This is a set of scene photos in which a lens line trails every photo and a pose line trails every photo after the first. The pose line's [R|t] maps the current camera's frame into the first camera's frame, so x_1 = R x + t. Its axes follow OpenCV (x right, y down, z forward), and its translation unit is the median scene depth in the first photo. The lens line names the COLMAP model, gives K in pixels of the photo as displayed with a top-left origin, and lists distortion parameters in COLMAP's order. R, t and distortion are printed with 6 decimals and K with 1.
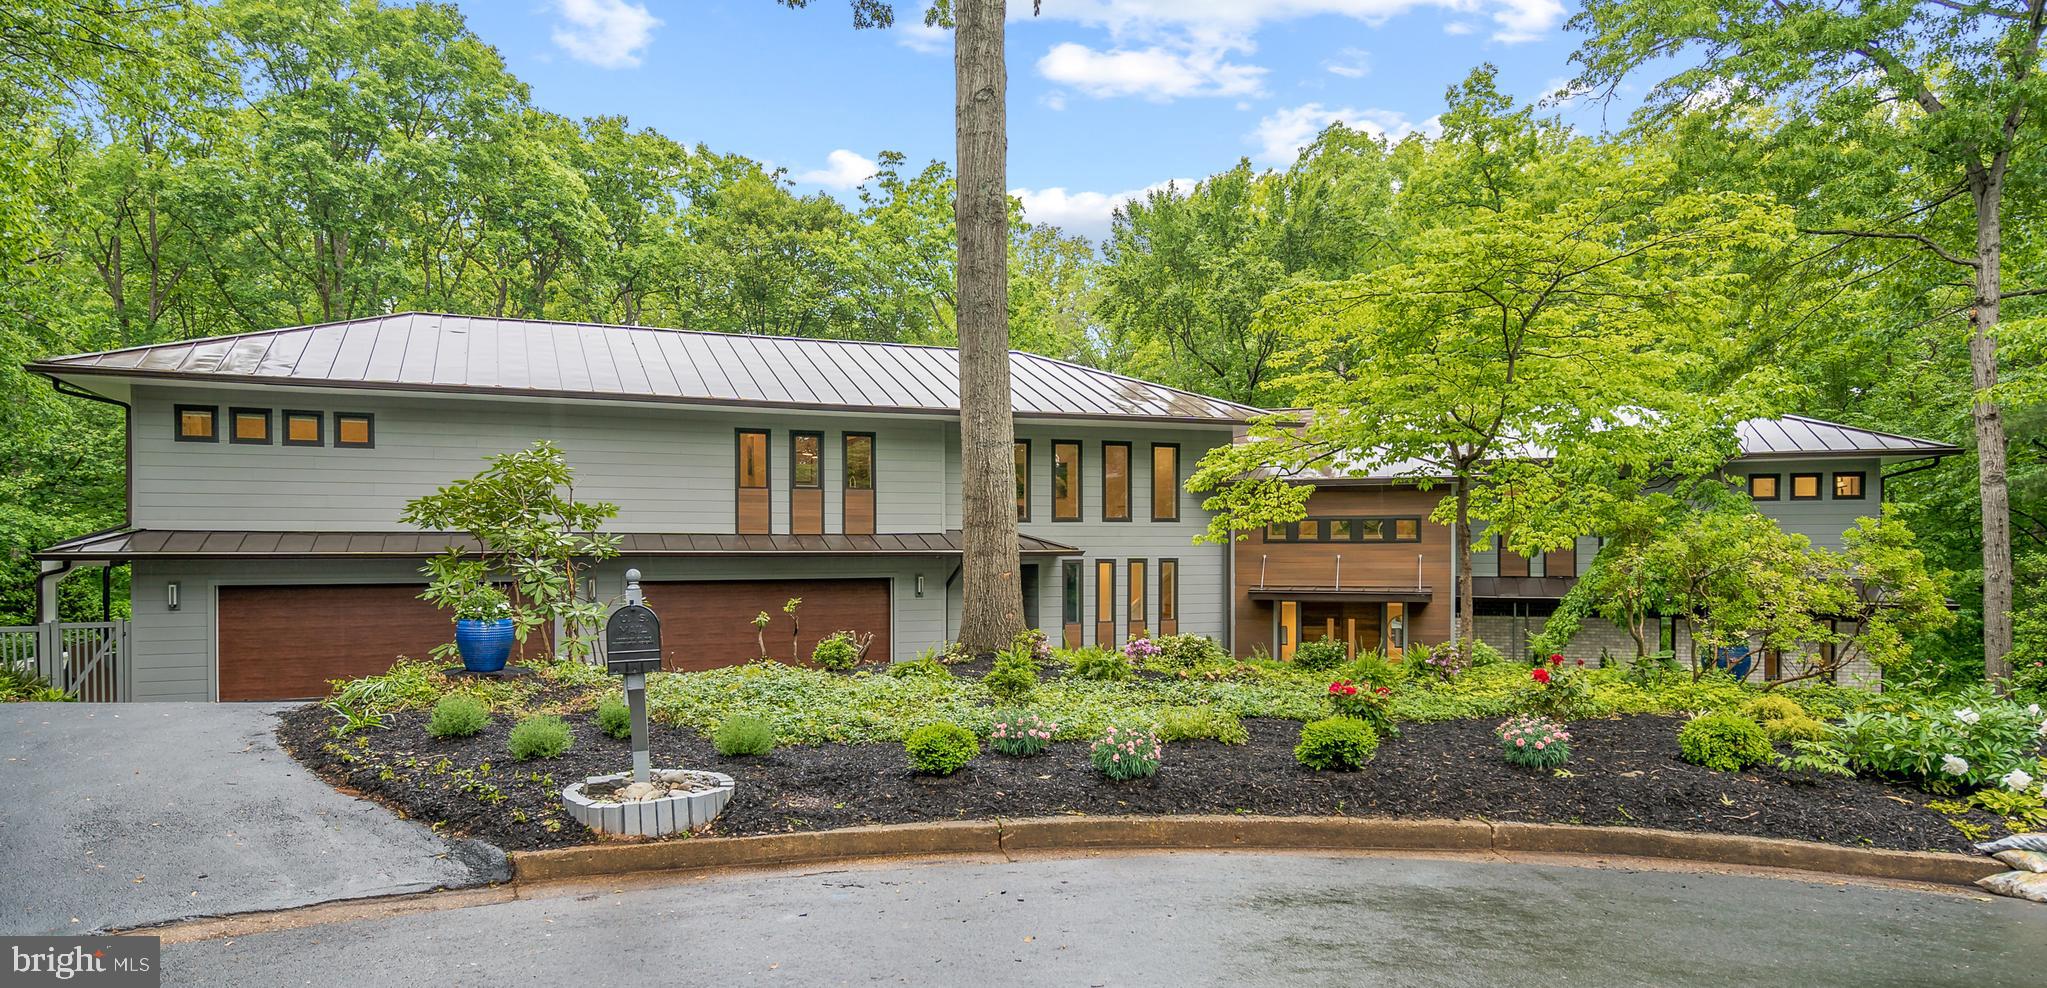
lens RADIAL K [[1166.1, 0, 1069.9], [0, 1166.1, 555.8], [0, 0, 1]] dist [0.041870, 0.000957]
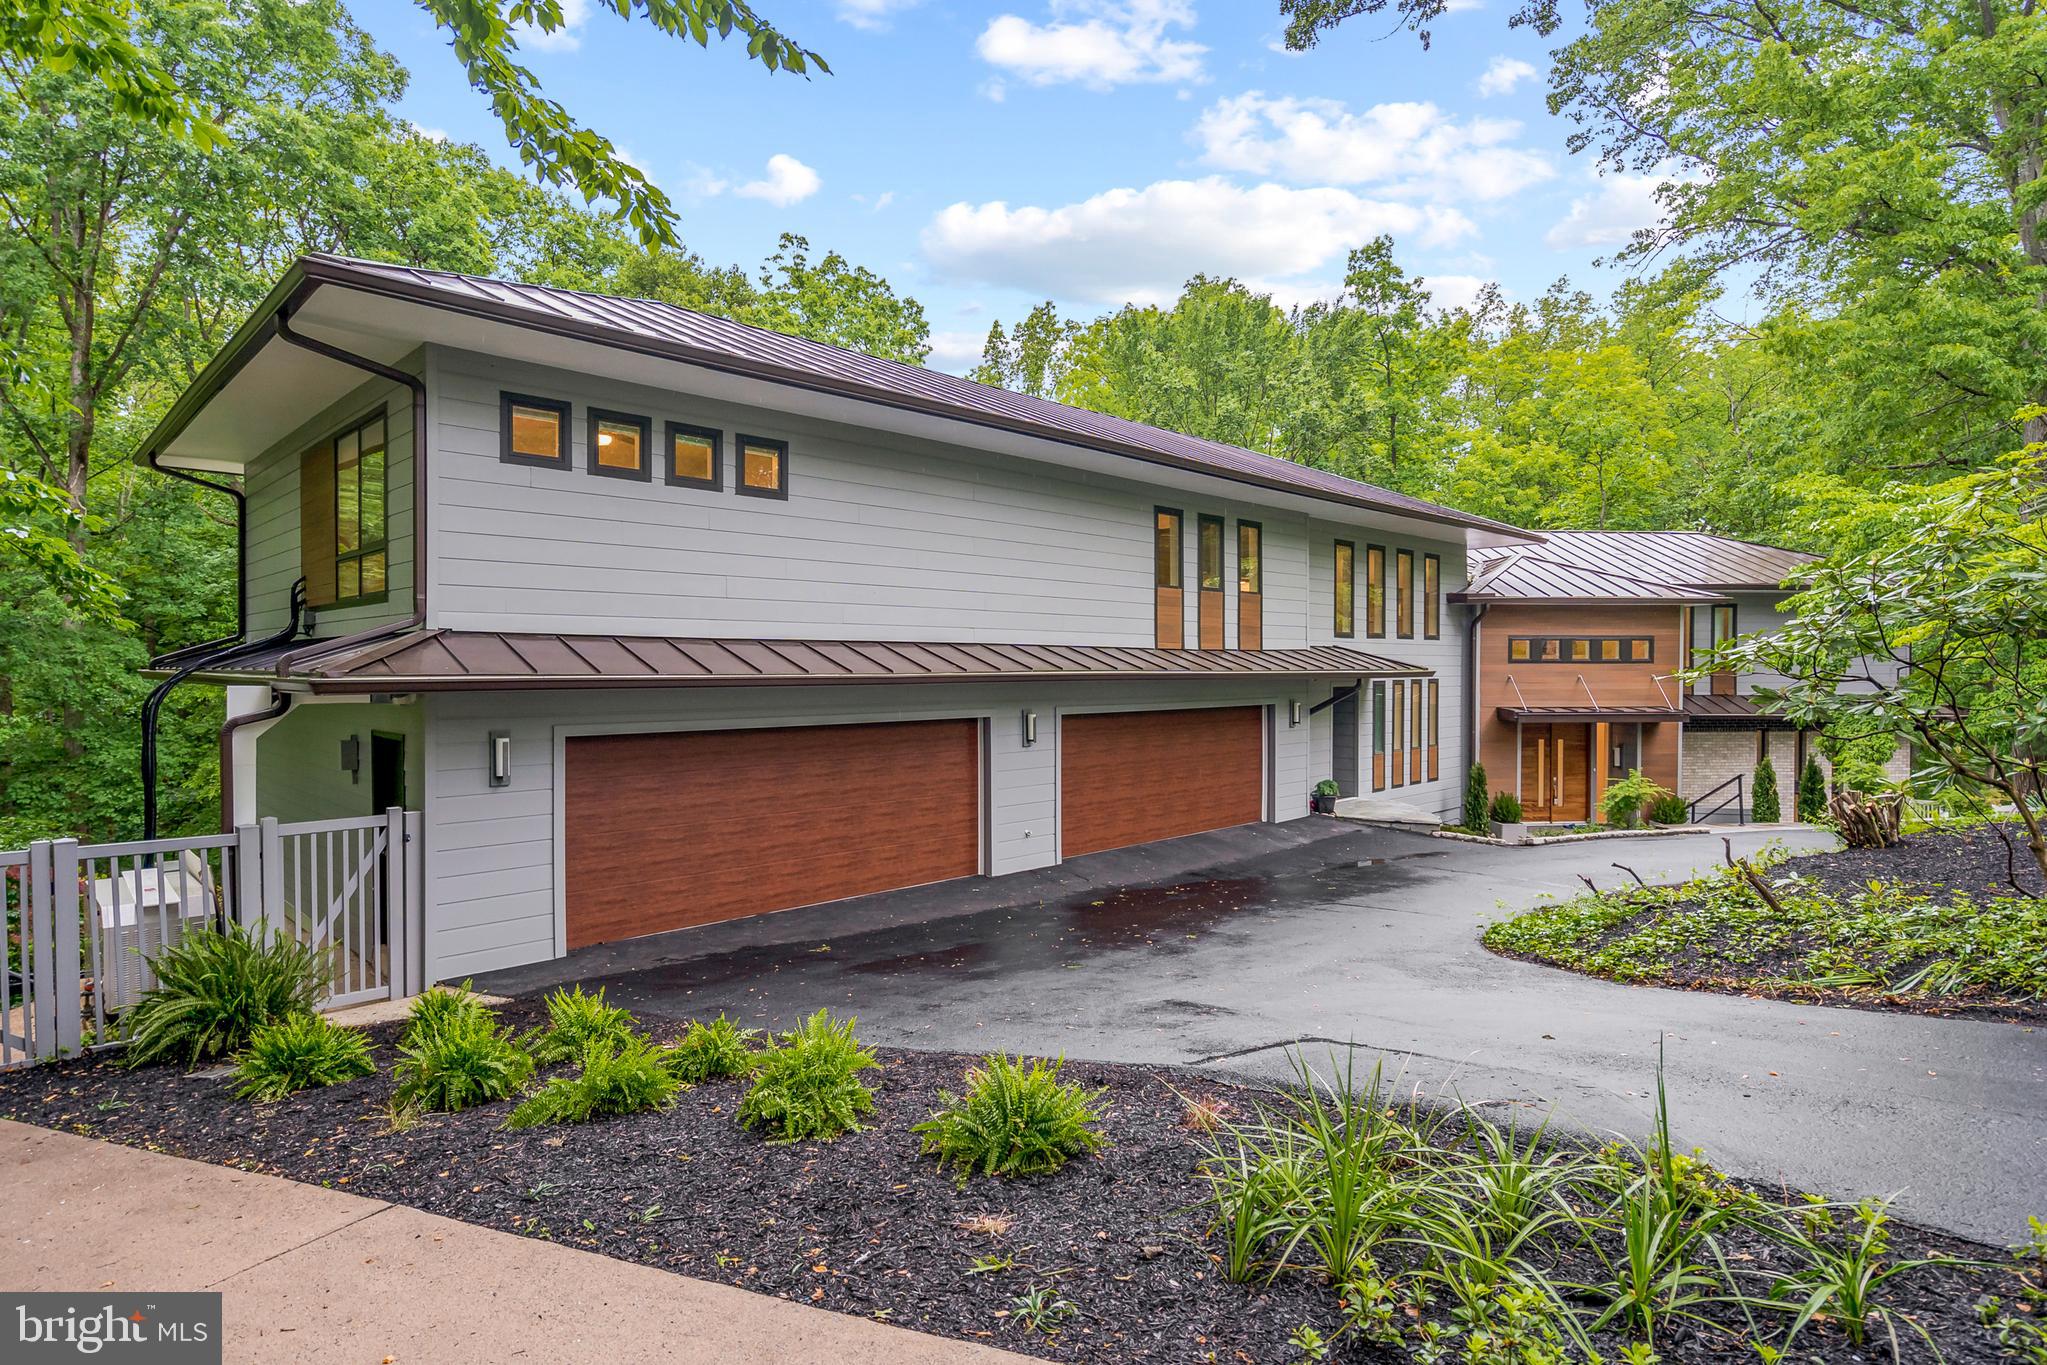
lens RADIAL K [[1017.0, 0, 1050.7], [0, 1017.0, 673.8], [0, 0, 1]] dist [0.004606, 0.000505]
pose [[0.932224, -0.000017, 0.361881, -0.552936], [-0.000922, 0.999997, 0.002421, -0.003943], [-0.361880, -0.002591, 0.932221, 0.402594]]
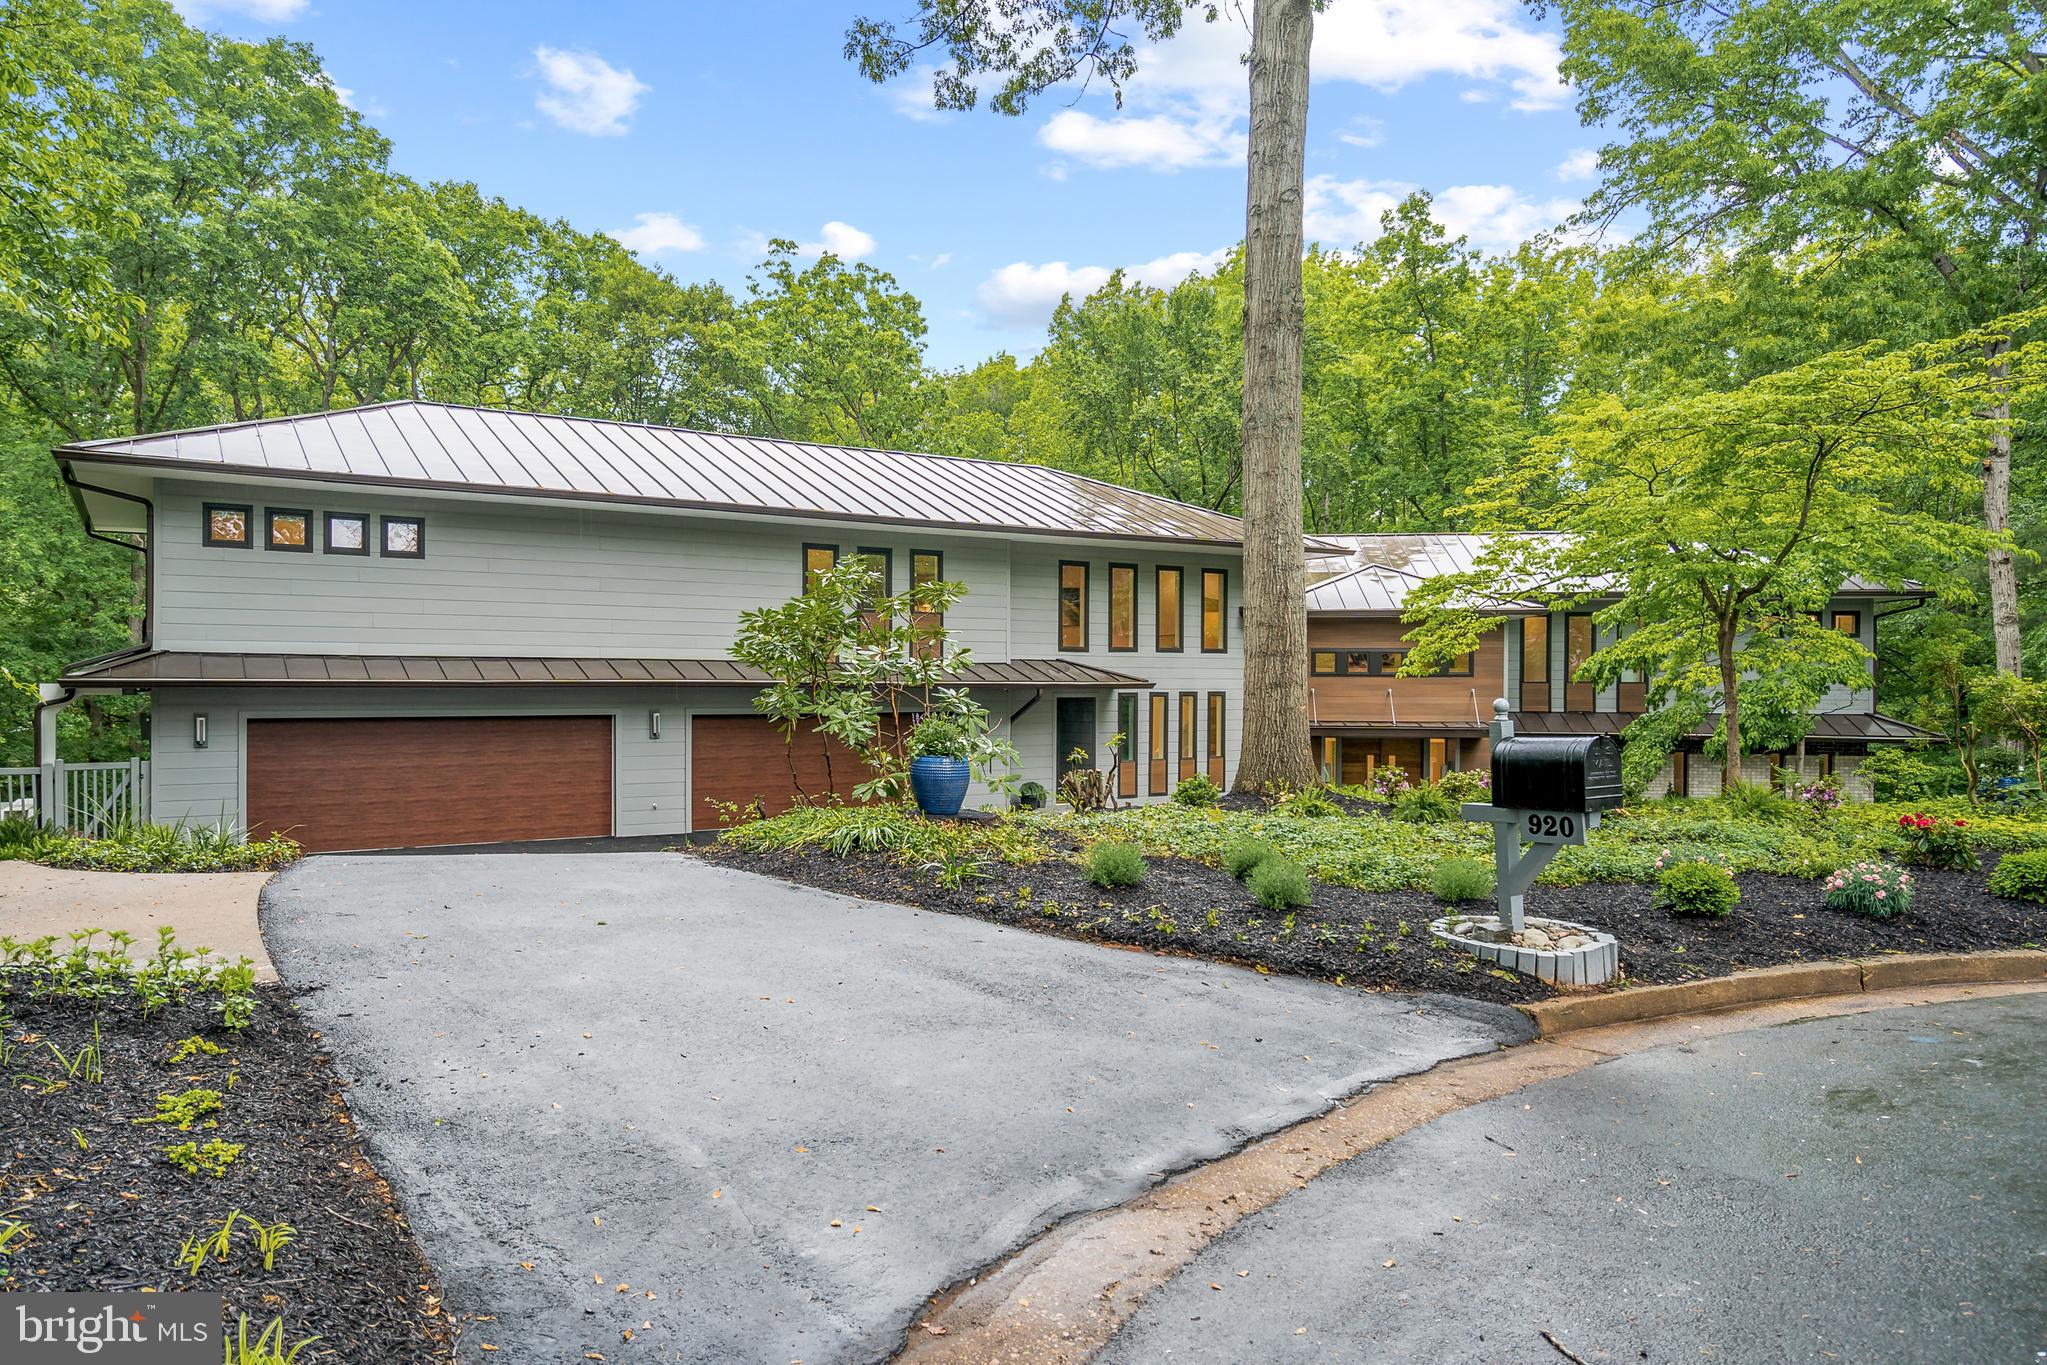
lens RADIAL K [[1264.2, 0, 1023.5], [0, 1264.2, 682.5], [0, 0, 1]] dist [0.016967, 0.001586]
pose [[0.987227, 0.005525, 0.159223, -0.260219], [-0.004610, 0.999971, -0.006117, 0.002072], [-0.159253, 0.005305, 0.987224, 0.021170]]
